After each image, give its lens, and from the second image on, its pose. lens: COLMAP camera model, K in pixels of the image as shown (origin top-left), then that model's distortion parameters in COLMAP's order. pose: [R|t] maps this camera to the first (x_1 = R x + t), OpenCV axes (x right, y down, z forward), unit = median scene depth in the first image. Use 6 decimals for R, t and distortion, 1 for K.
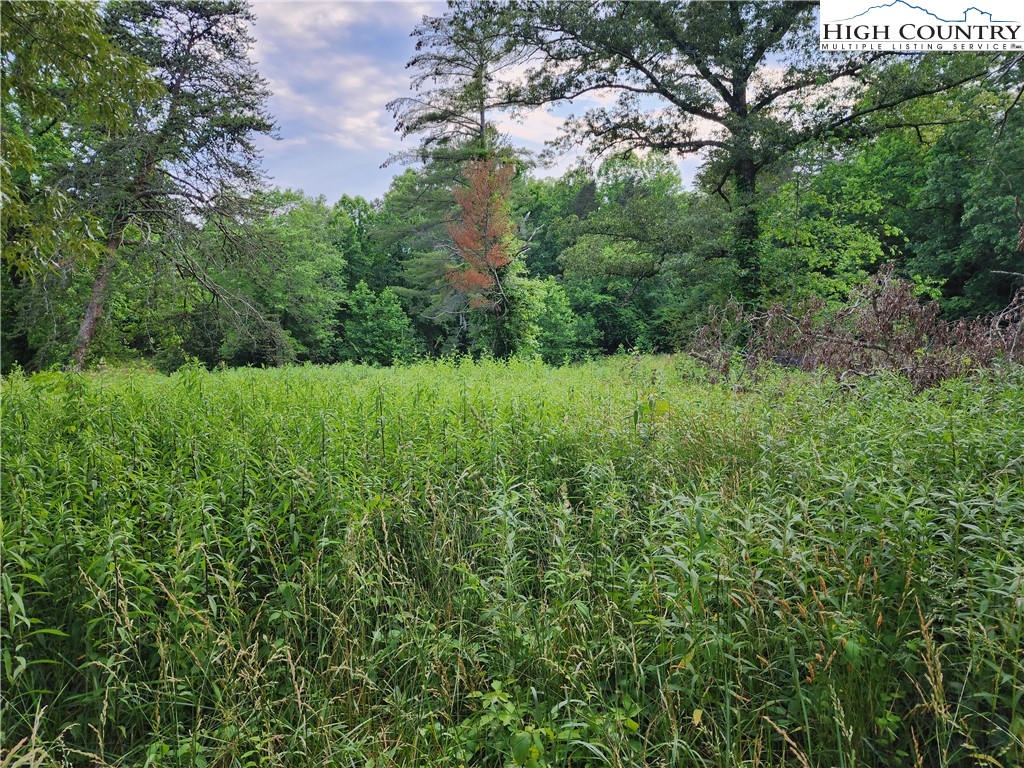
lens RADIAL K [[687.8, 0, 511.8], [0, 687.8, 384.4], [0, 0, 1]] dist [0.076304, -0.061902]
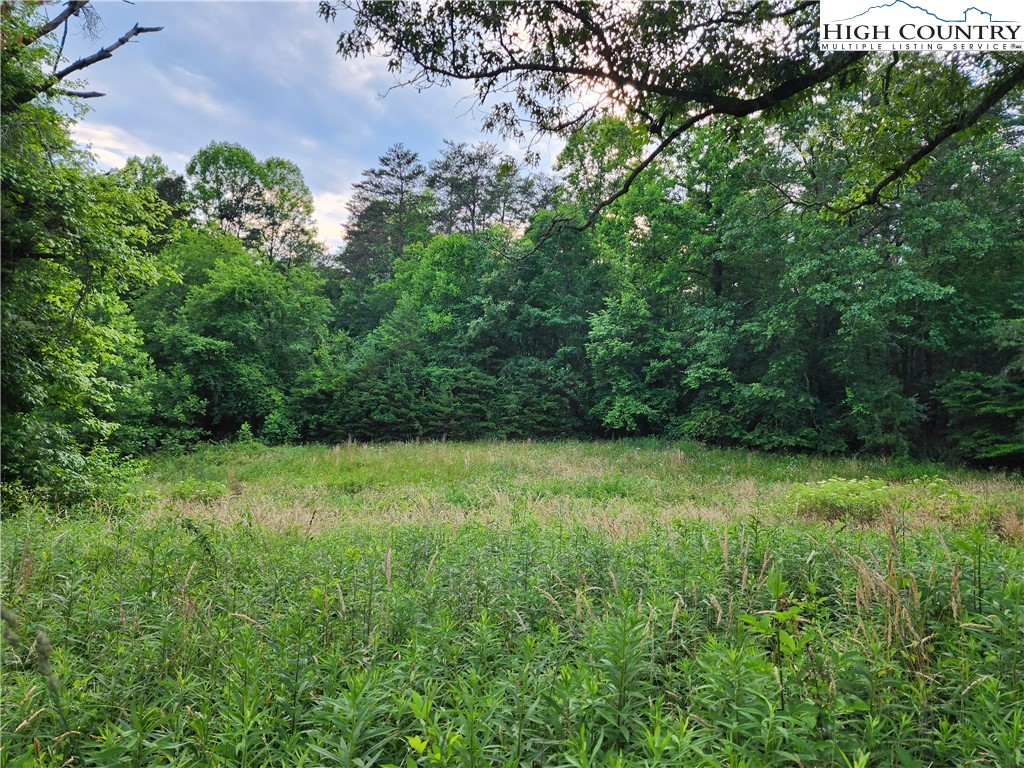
lens RADIAL K [[687.8, 0, 511.8], [0, 687.8, 389.9], [0, 0, 1]] dist [0.076304, -0.061902]
pose [[0.806390, 0.090009, 0.584494, 0.000995], [-0.013979, 0.990975, -0.133319, -0.012662], [-0.591219, 0.099336, 0.800370, 0.396634]]
